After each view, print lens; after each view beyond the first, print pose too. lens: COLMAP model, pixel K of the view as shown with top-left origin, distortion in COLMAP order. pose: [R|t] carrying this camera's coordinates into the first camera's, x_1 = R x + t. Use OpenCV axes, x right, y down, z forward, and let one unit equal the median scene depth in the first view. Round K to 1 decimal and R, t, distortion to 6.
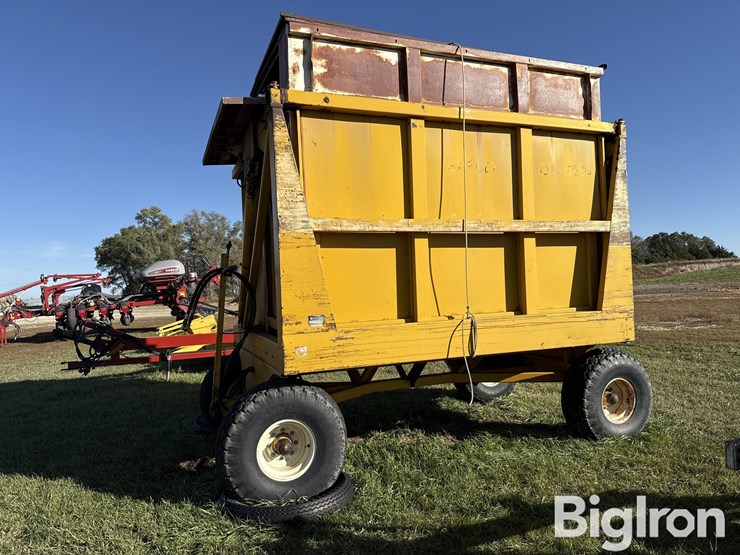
lens RADIAL K [[517.5, 0, 370.0], [0, 517.5, 277.5], [0, 0, 1]] dist [0.110979, -0.159987]
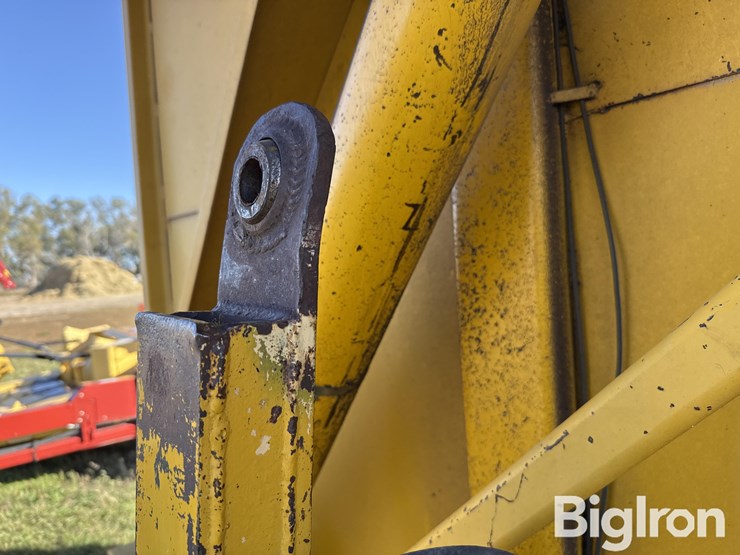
lens RADIAL K [[535.9, 0, 370.3], [0, 535.9, 259.0], [0, 0, 1]] dist [0.003155, 0.001141]
pose [[0.949158, -0.028786, 0.313482, -0.278993], [0.027092, 0.999585, 0.009761, -0.051170], [-0.313633, -0.000772, 0.949544, 0.921391]]
